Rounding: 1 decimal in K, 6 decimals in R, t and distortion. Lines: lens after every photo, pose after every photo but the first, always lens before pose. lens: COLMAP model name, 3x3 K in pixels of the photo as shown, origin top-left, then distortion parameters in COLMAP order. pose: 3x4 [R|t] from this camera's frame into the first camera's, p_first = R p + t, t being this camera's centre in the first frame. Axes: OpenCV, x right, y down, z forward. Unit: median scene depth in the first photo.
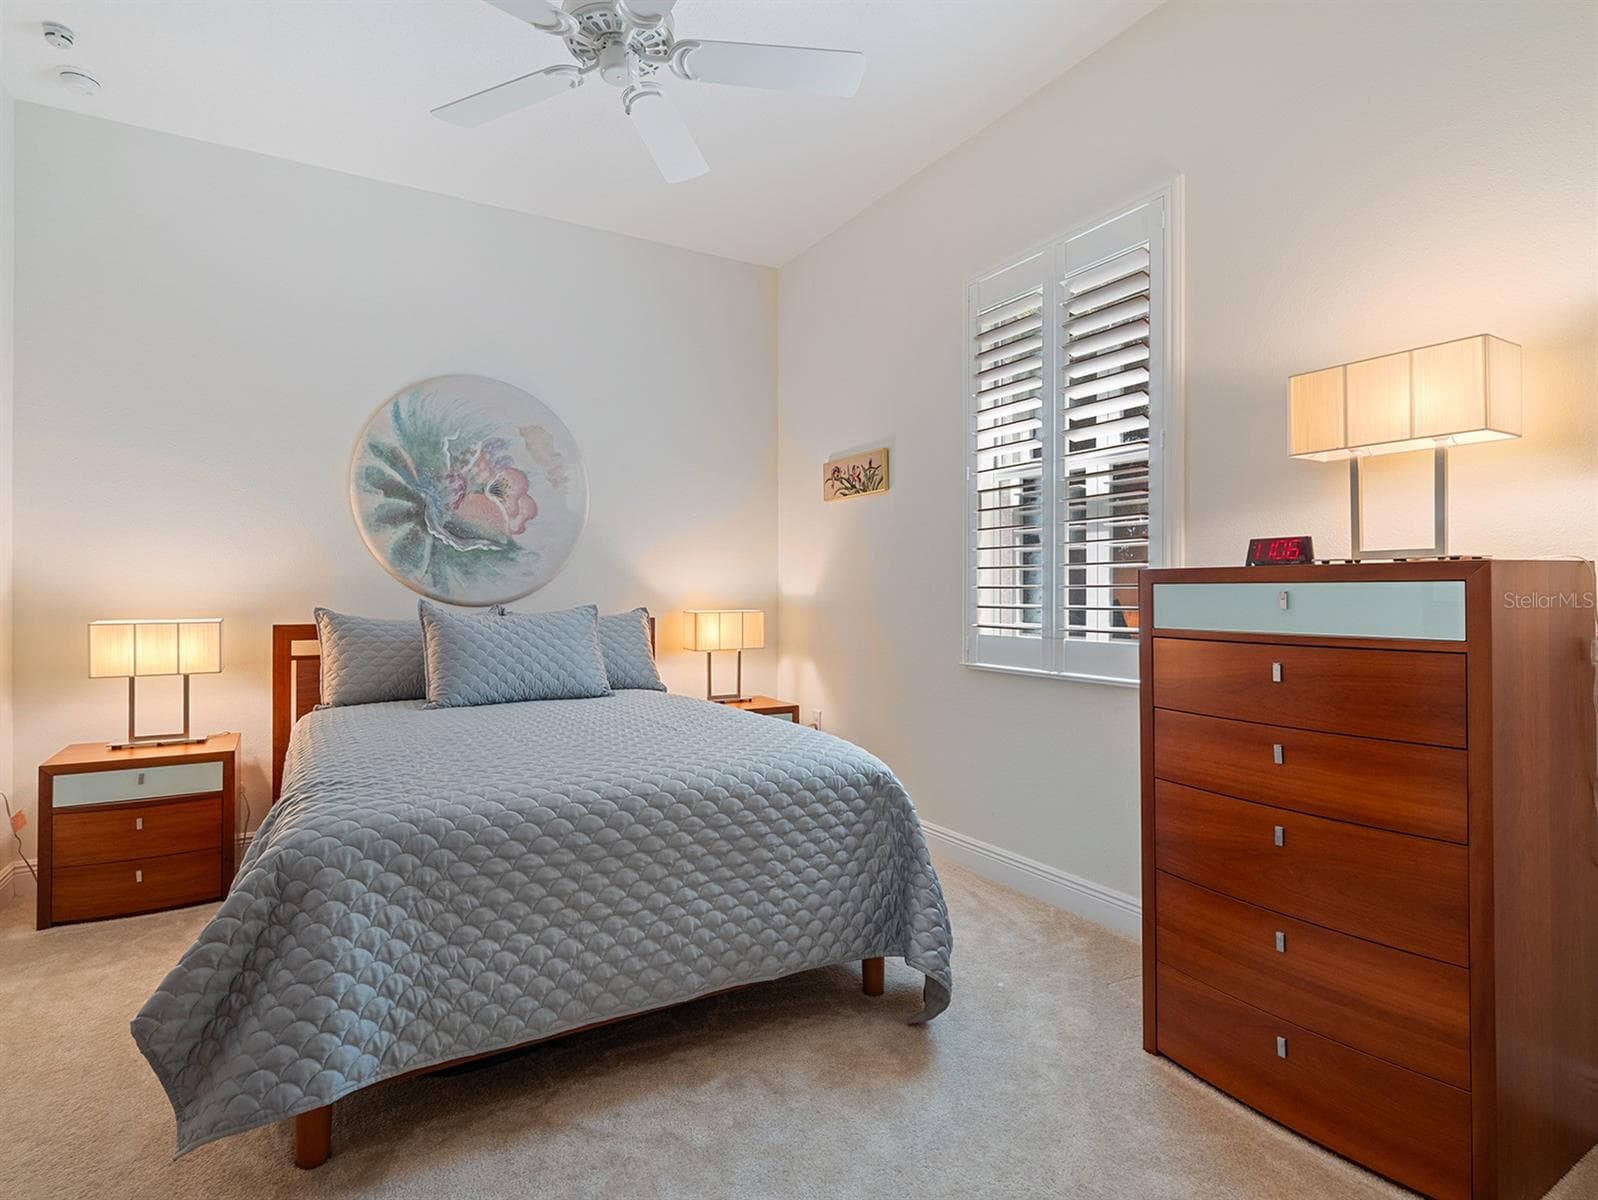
lens RADIAL K [[855.4, 0, 799.0], [0, 855.4, 600.0], [0, 0, 1]] dist [-0.000161, 0.000000]
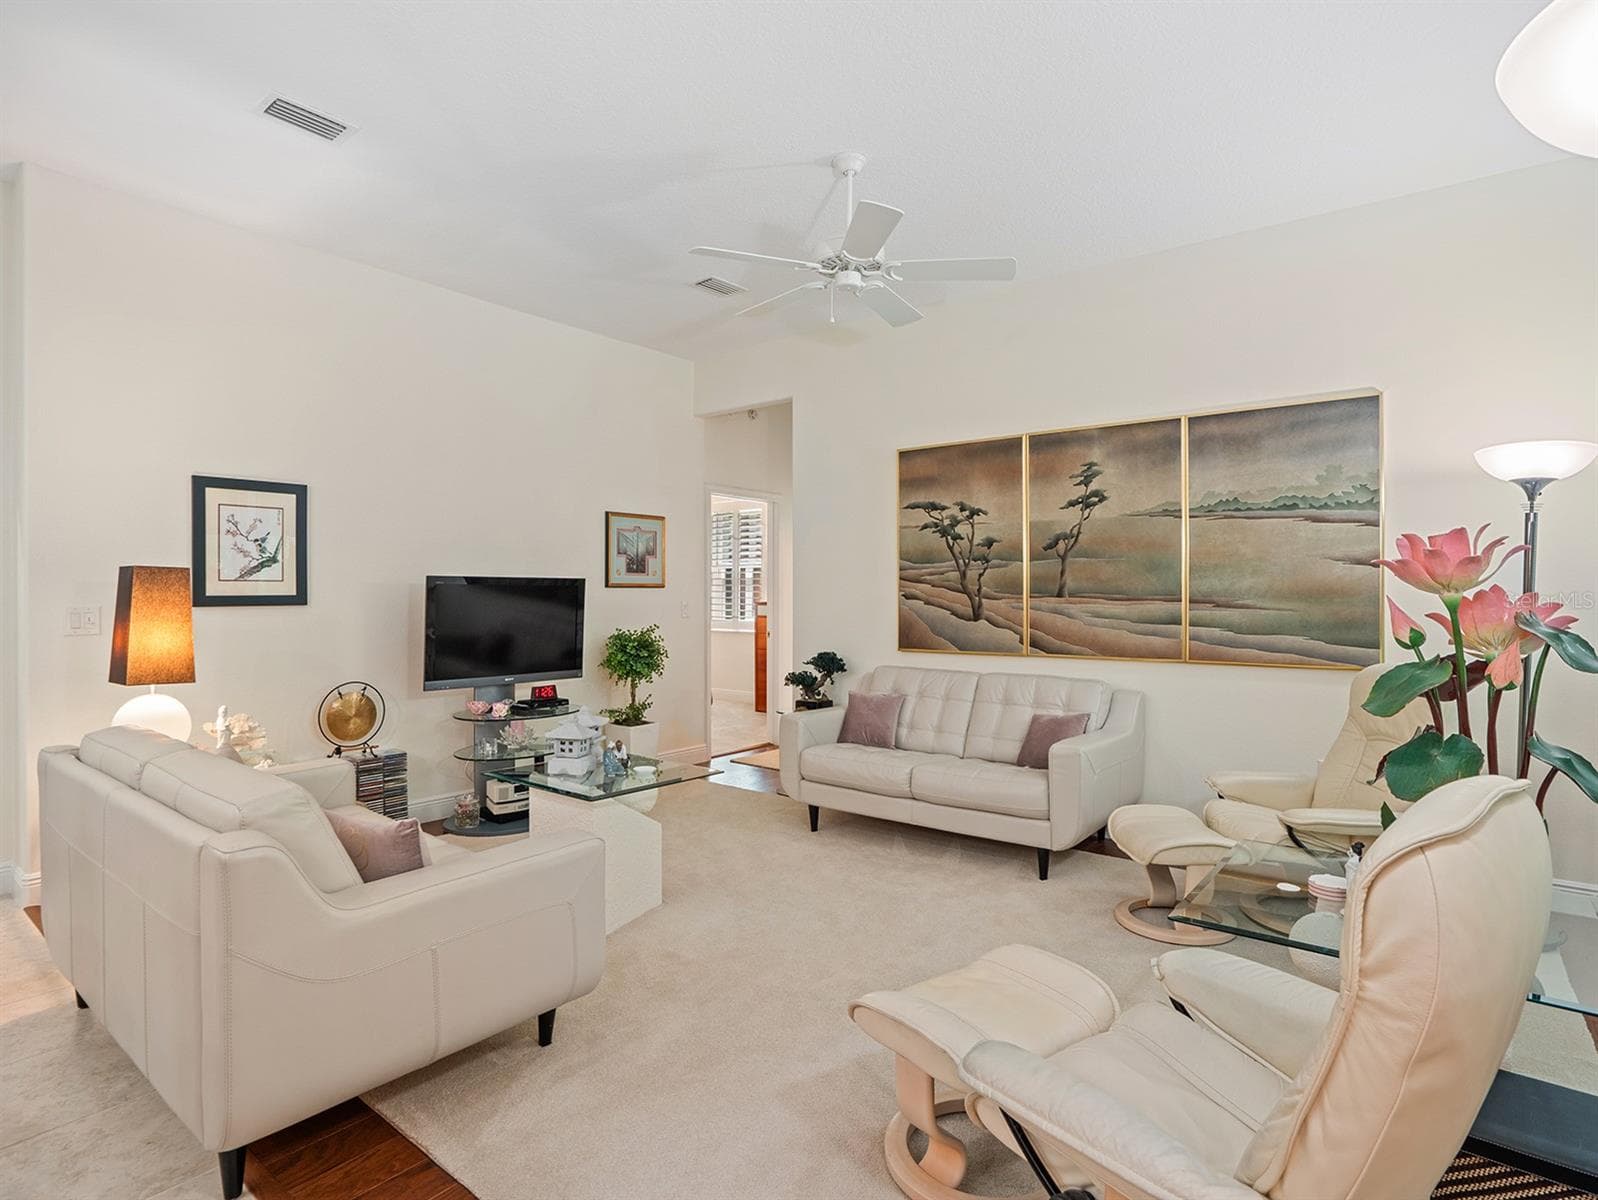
lens RADIAL K [[855.4, 0, 799.0], [0, 855.4, 600.0], [0, 0, 1]] dist [-0.000161, 0.000000]
pose [[0.928368, 0.007148, 0.371593, -0.684798], [-0.005445, 0.999969, -0.005632, -0.015569], [-0.371622, 0.003206, 0.928379, -2.101929]]
